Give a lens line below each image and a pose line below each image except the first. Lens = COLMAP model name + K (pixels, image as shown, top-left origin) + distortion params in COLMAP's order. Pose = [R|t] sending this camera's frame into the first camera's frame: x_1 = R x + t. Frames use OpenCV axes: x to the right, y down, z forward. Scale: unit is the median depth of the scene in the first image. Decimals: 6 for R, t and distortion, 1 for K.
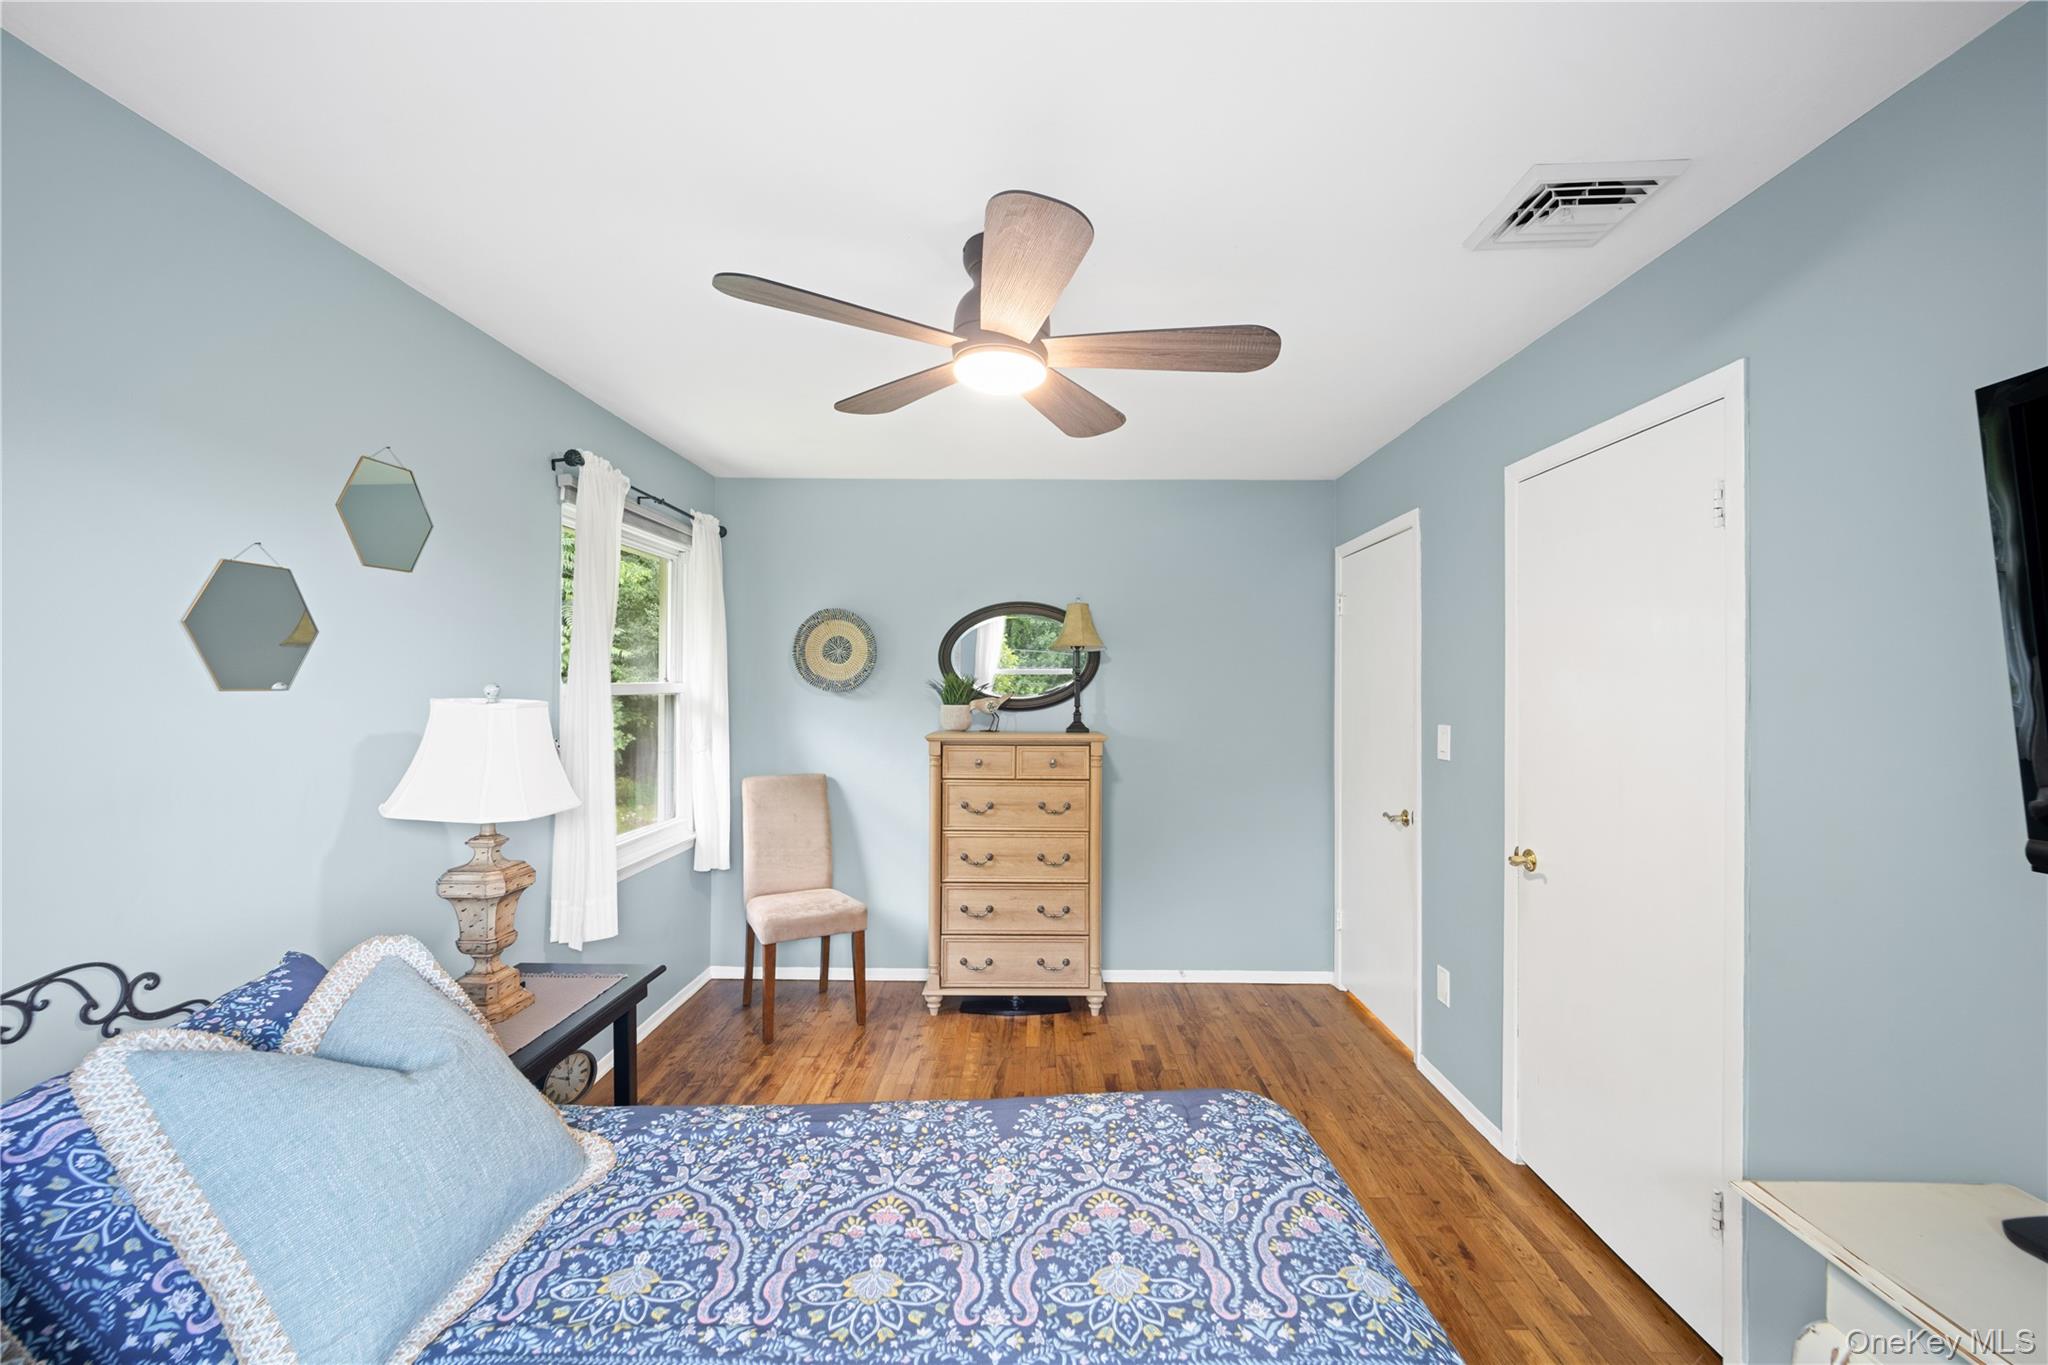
lens RADIAL K [[830.0, 0, 1024.0], [0, 830.0, 682.5], [0, 0, 1]] dist [-0.006672, -0.000428]
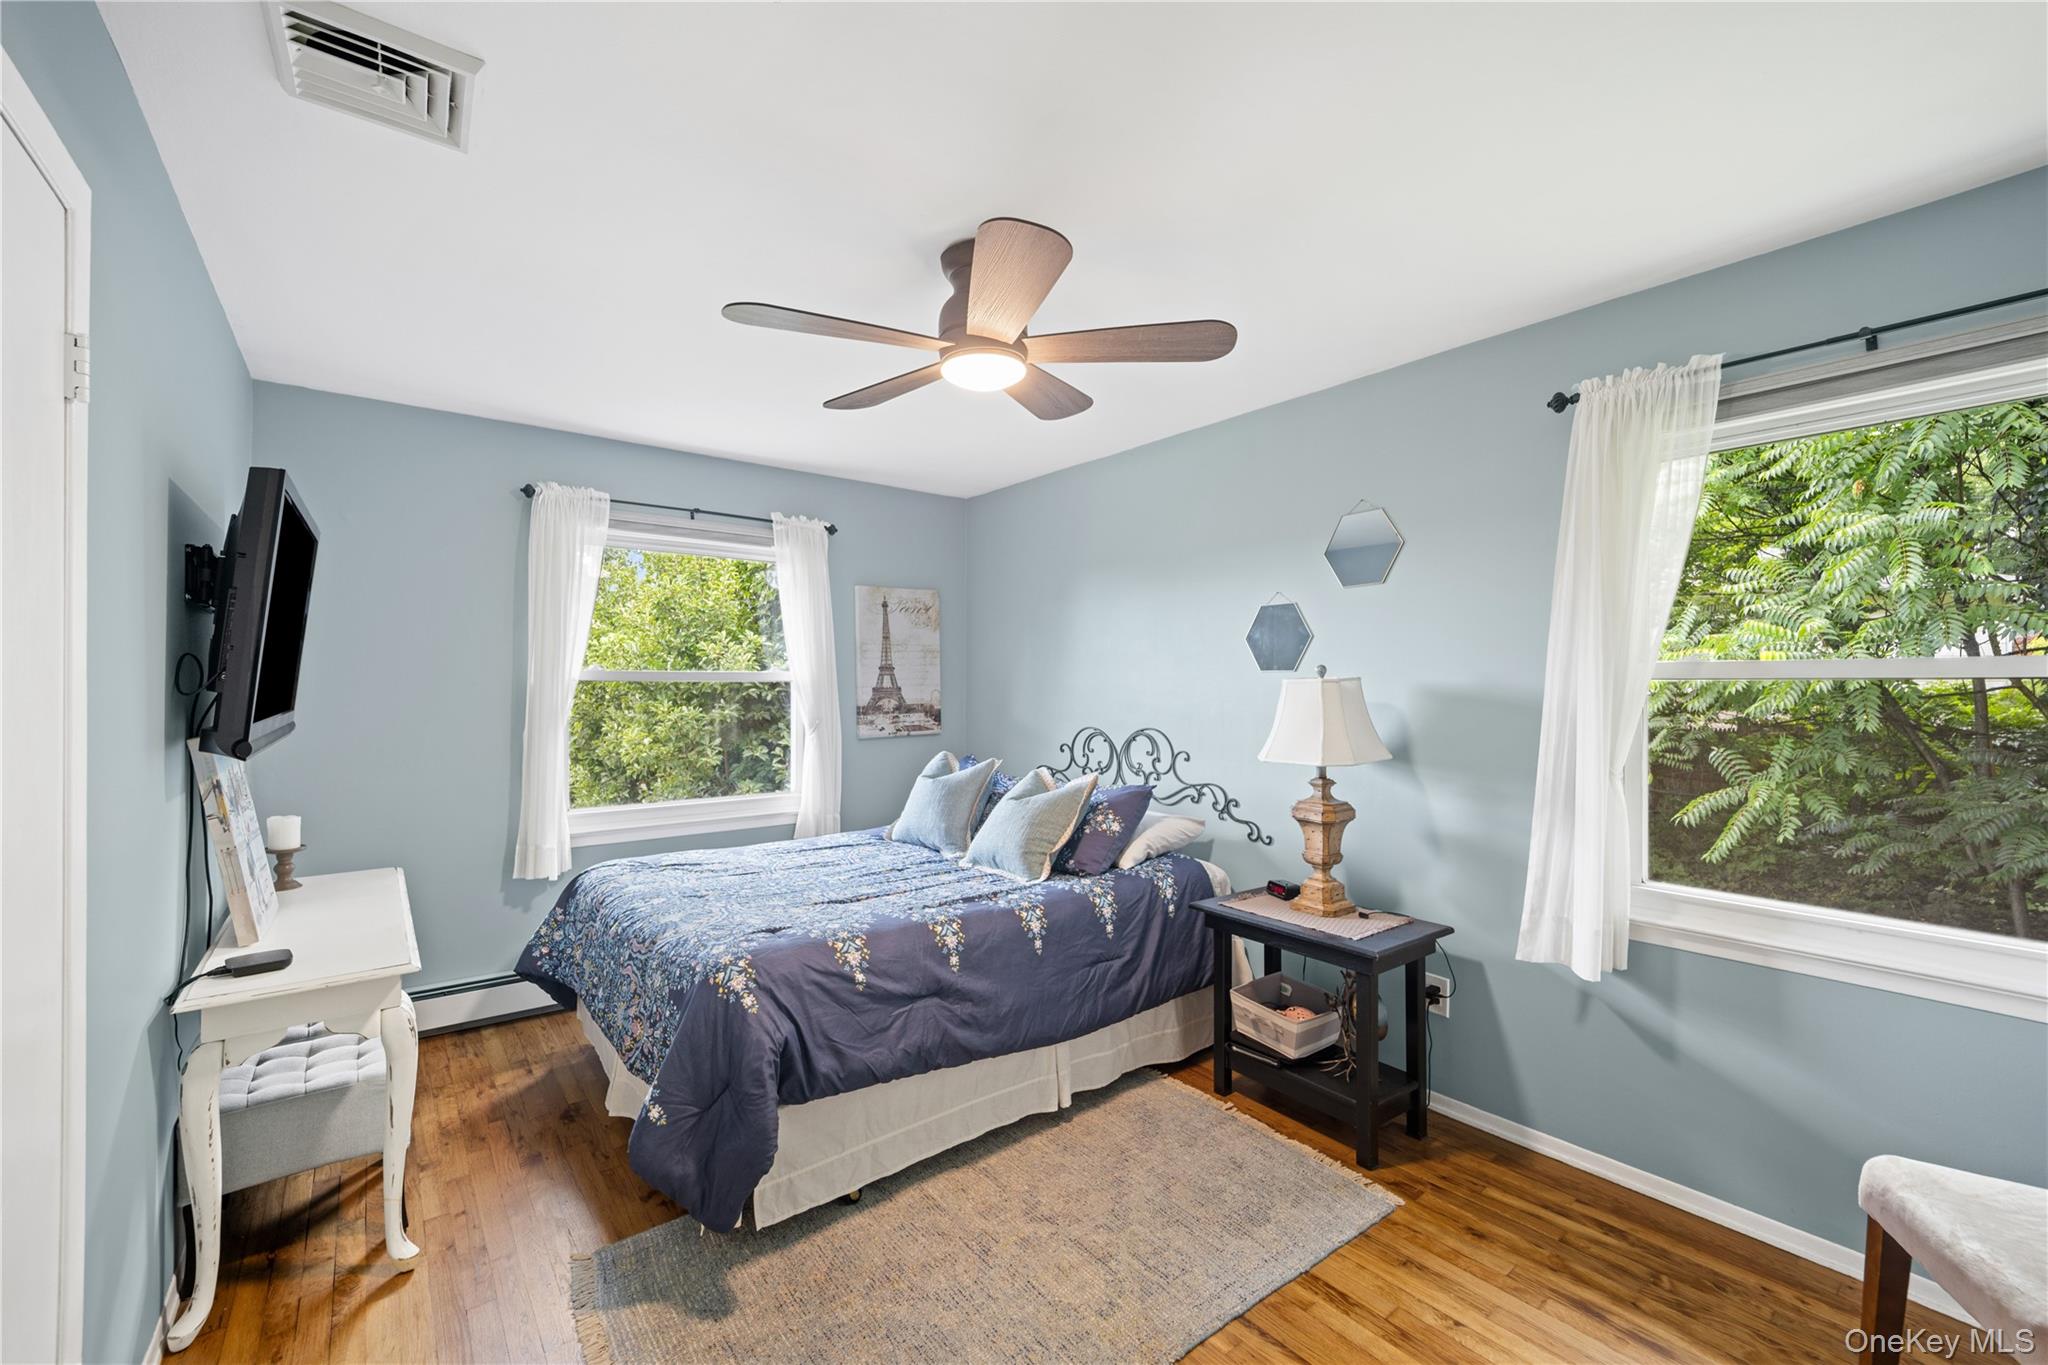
lens RADIAL K [[830.0, 0, 1024.0], [0, 830.0, 682.5], [0, 0, 1]] dist [-0.006672, -0.000428]
pose [[-0.775958, -0.003911, -0.630772, 0.665498], [-0.001934, 0.999991, -0.003820, 0.040329], [0.630781, -0.001744, -0.775959, 2.006614]]
